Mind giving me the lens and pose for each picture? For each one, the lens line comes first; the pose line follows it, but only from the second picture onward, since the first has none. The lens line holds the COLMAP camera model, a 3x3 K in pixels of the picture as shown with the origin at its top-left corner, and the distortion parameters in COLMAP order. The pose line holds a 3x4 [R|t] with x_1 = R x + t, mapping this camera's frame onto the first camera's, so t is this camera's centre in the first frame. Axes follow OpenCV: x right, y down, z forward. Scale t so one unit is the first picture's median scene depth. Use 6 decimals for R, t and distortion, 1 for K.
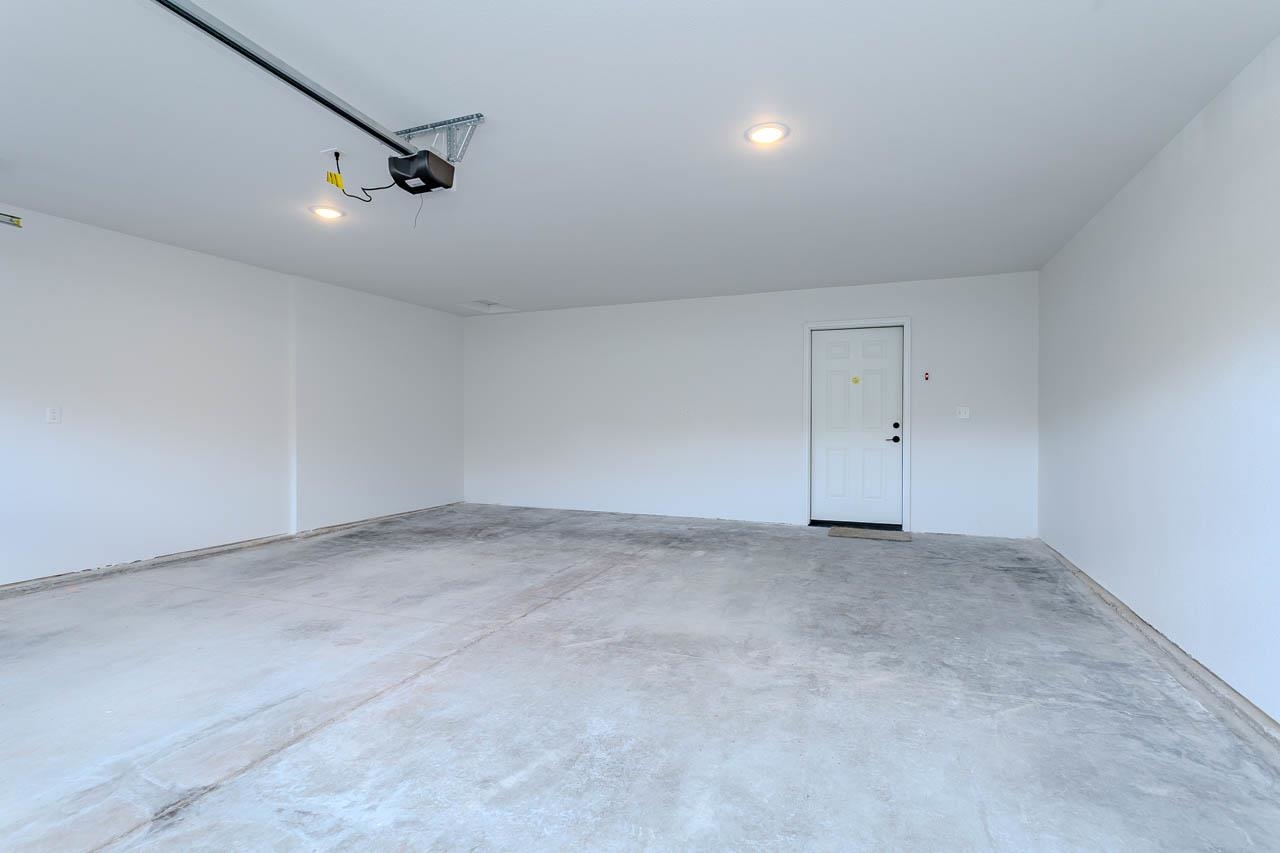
lens RADIAL K [[595.7, 0, 643.3], [0, 595.7, 422.9], [0, 0, 1]] dist [0.000077, 0.002781]
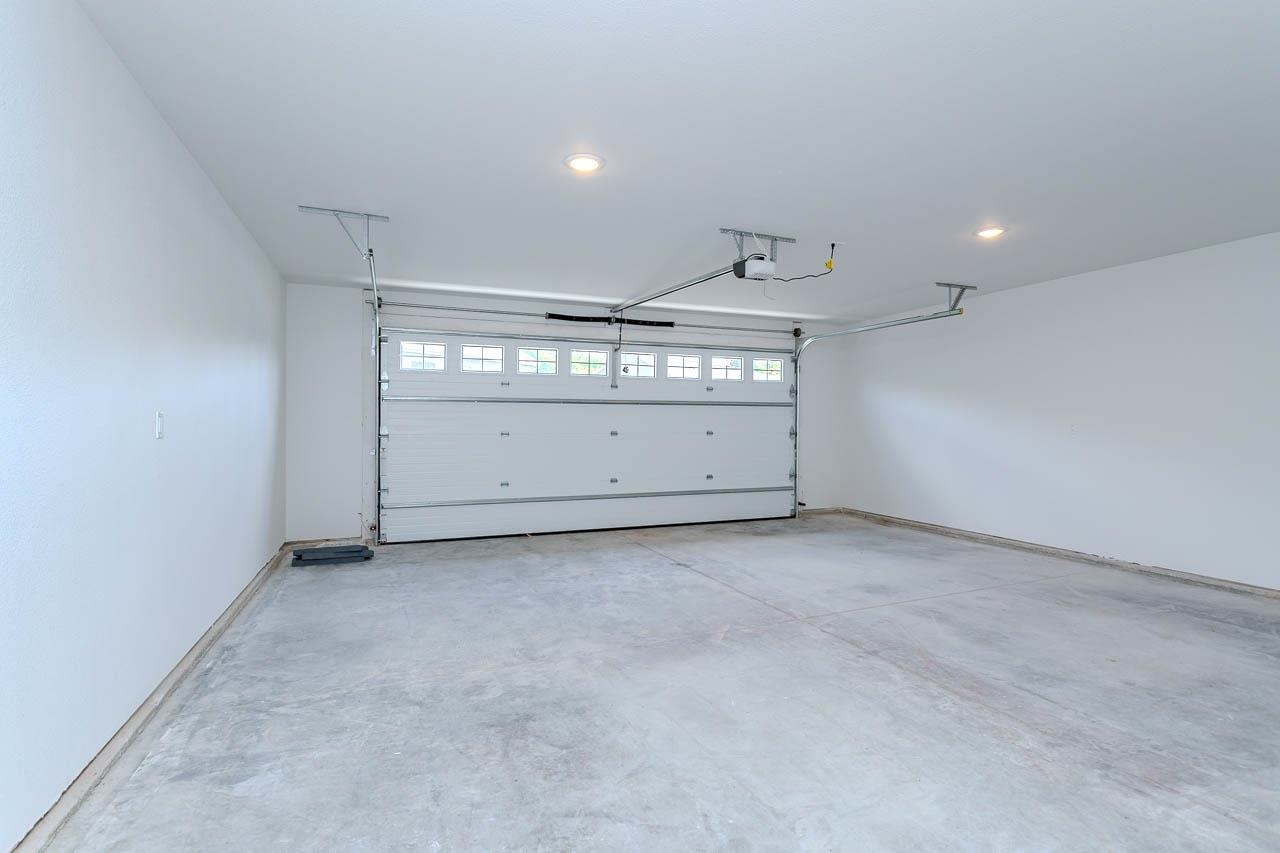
lens RADIAL K [[595.7, 0, 640.9], [0, 595.7, 426.0], [0, 0, 1]] dist [0.000077, 0.002781]
pose [[-0.705629, -0.001122, -0.708580, 0.883826], [-0.006276, 0.999969, 0.004666, -0.025841], [0.708553, 0.007740, -0.705615, 1.820170]]
